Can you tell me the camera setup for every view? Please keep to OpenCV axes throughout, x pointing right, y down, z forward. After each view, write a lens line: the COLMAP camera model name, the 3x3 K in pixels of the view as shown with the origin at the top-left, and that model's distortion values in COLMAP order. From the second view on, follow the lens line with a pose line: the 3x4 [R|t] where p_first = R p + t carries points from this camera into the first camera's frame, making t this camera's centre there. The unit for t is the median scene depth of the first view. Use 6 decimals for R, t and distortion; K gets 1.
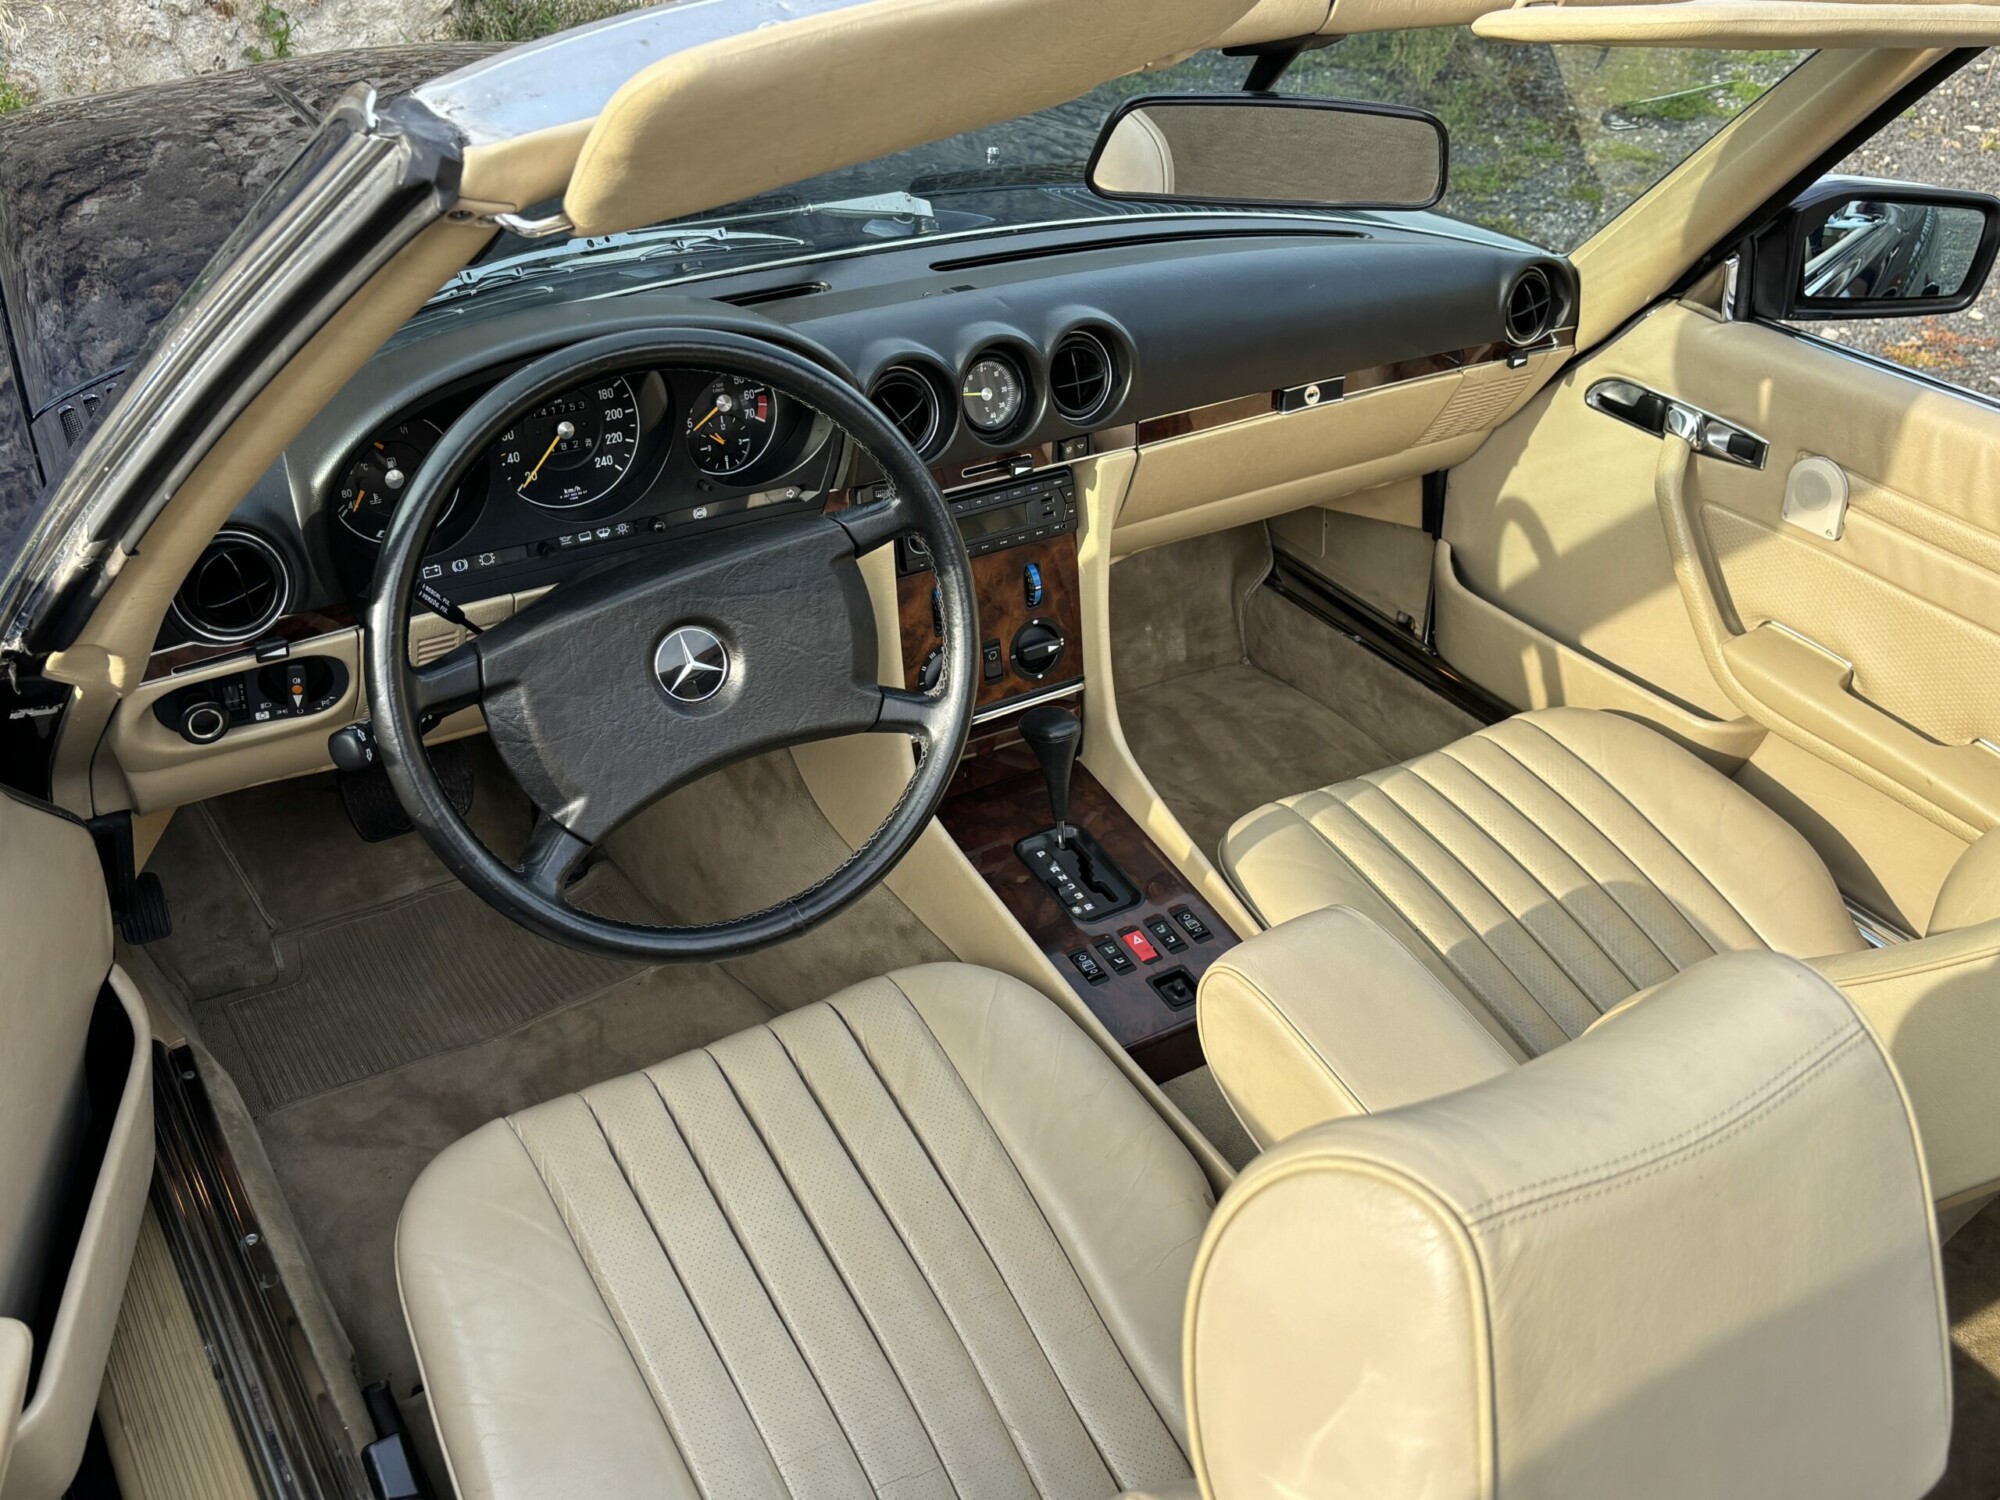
lens RADIAL K [[1850.8, 0, 985.8], [0, 1850.8, 743.5], [0, 0, 1]] dist [0.132295, -0.250573]
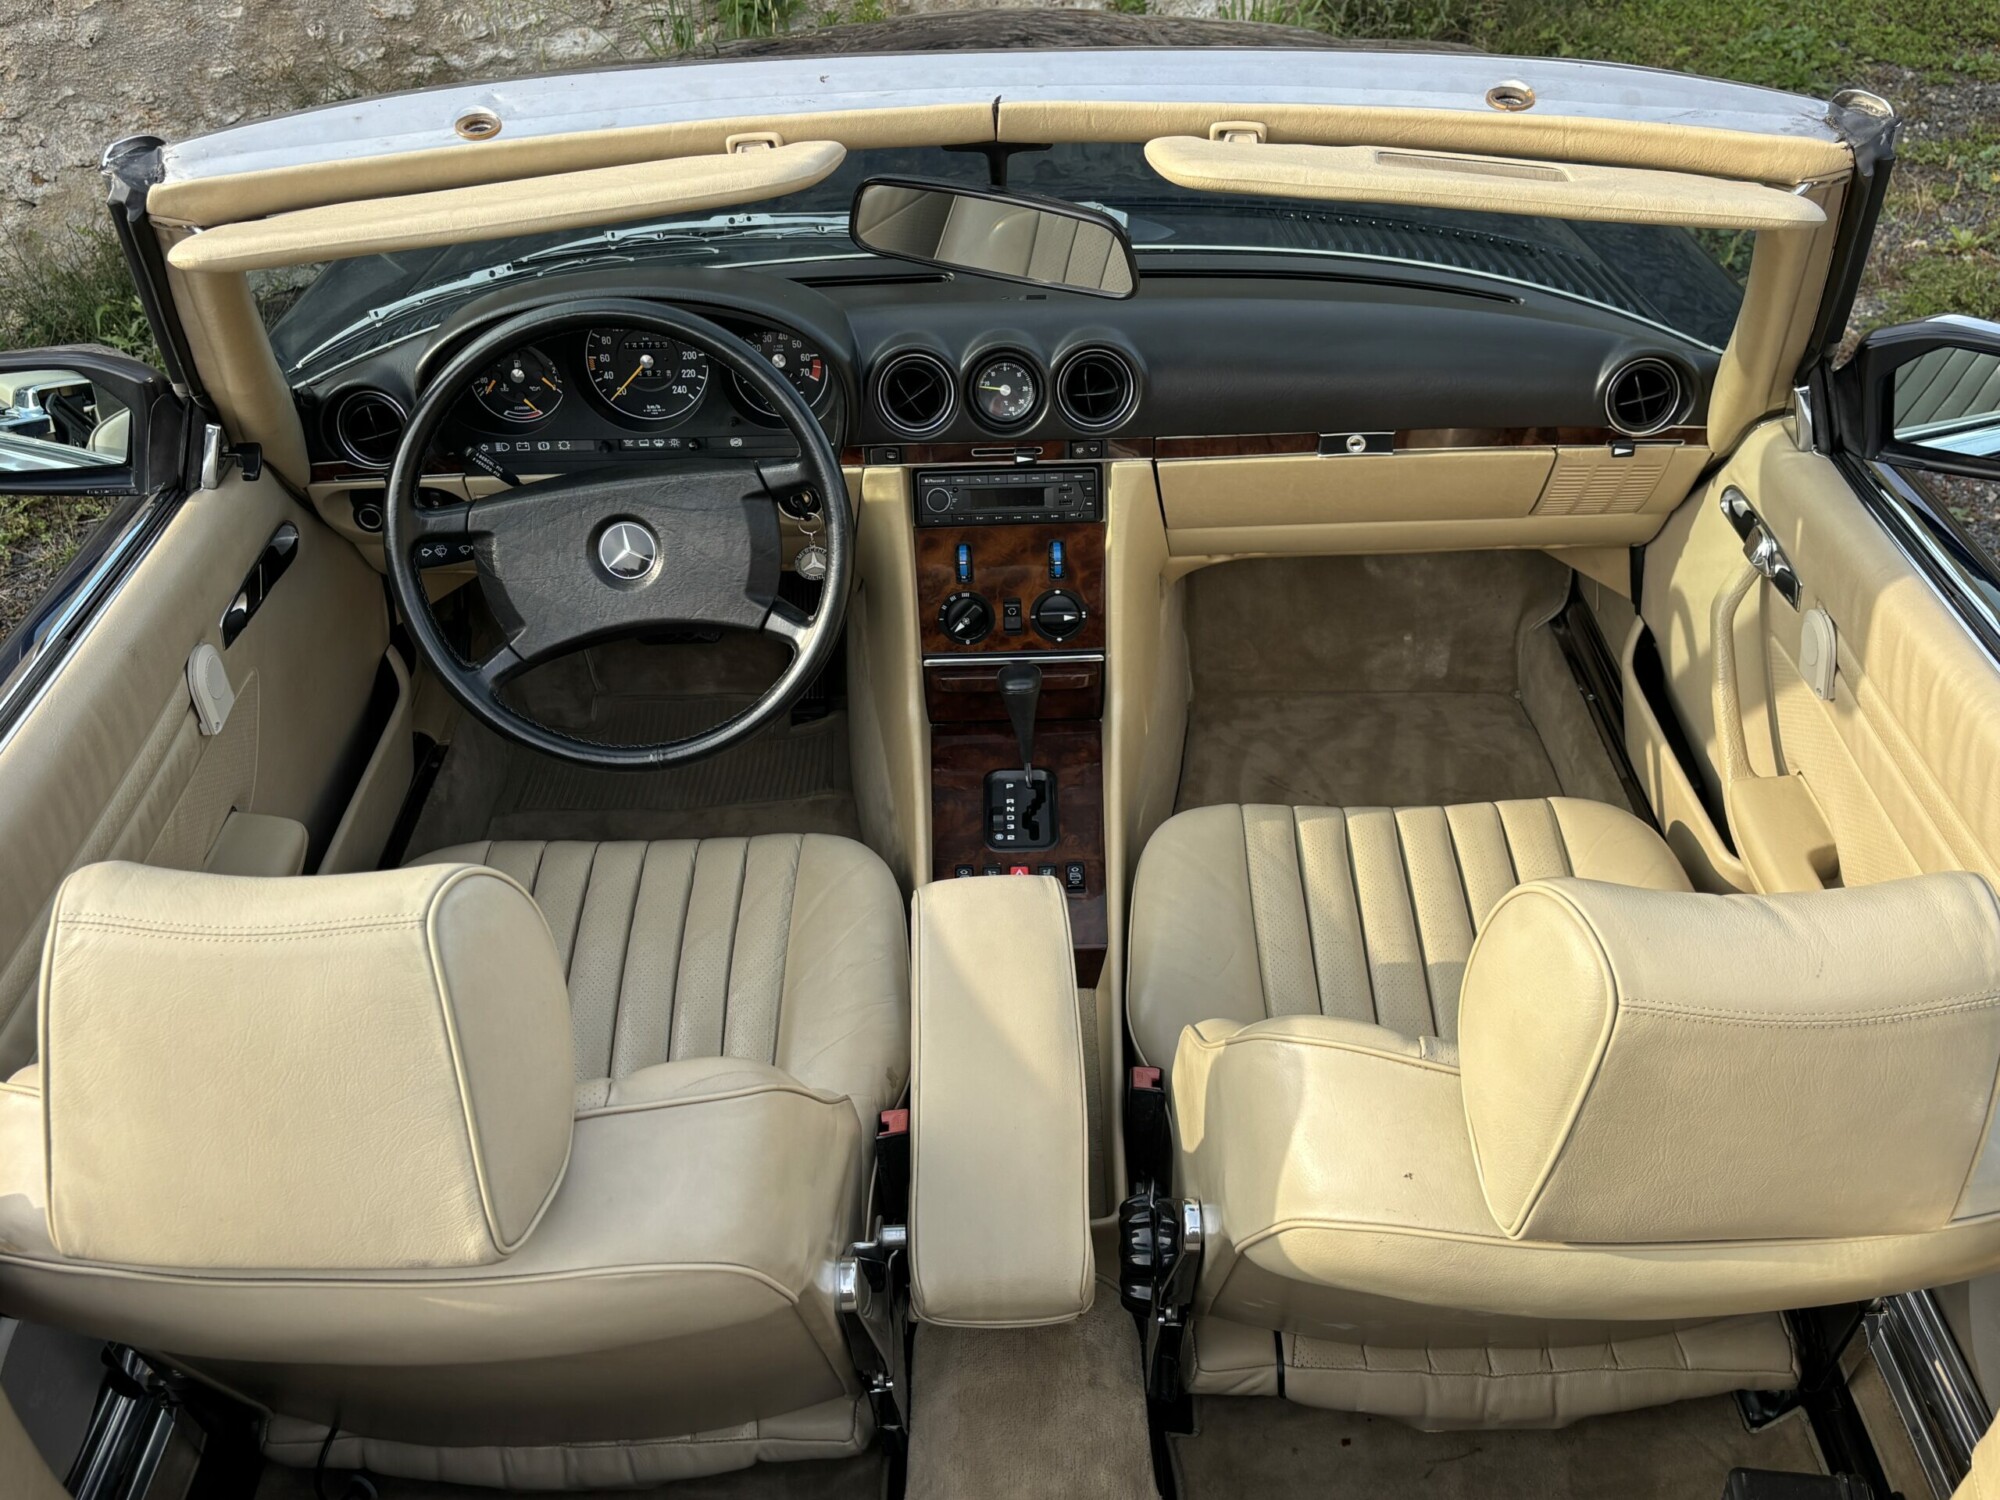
lens RADIAL K [[1850.8, 0, 985.8], [0, 1850.8, 743.5], [0, 0, 1]] dist [0.132295, -0.250573]
pose [[0.836093, 0.266660, -0.479417, 0.564503], [-0.240129, 0.963639, 0.117213, -0.098561], [0.493240, 0.017121, 0.869725, -0.024091]]
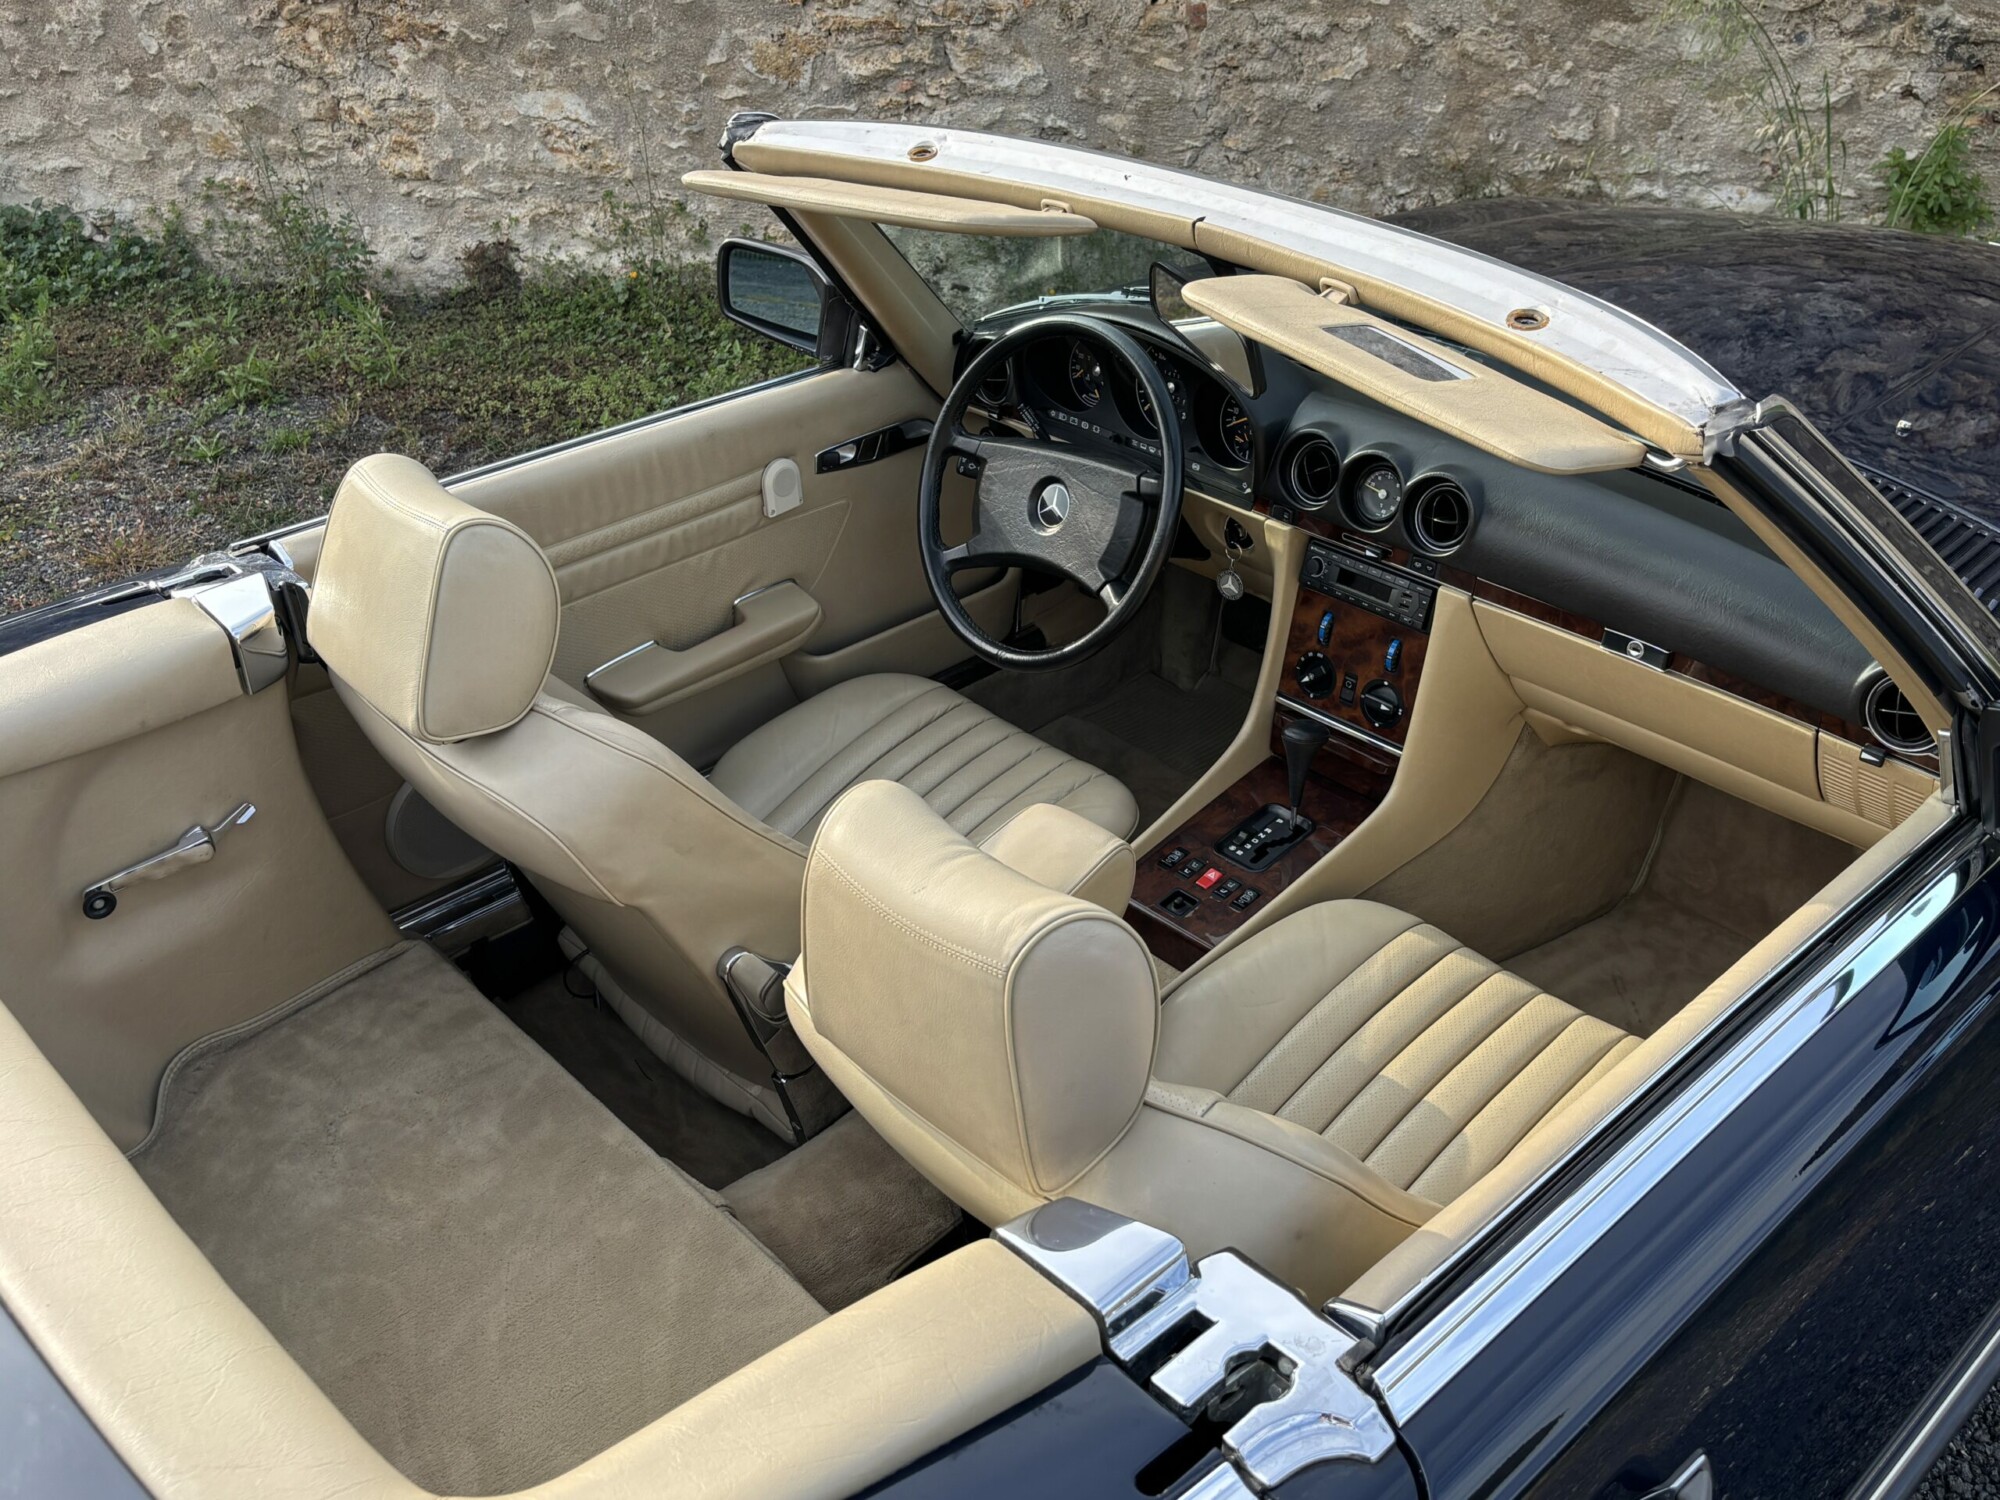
lens RADIAL K [[1826.0, 0, 972.3], [0, 1826.0, 754.9], [0, 0, 1]] dist [0.015467, 0.019935]
pose [[0.165576, 0.490133, -0.855777, 1.089134], [-0.510078, 0.785233, 0.351040, -0.324931], [0.844041, 0.378389, 0.380022, 0.287980]]
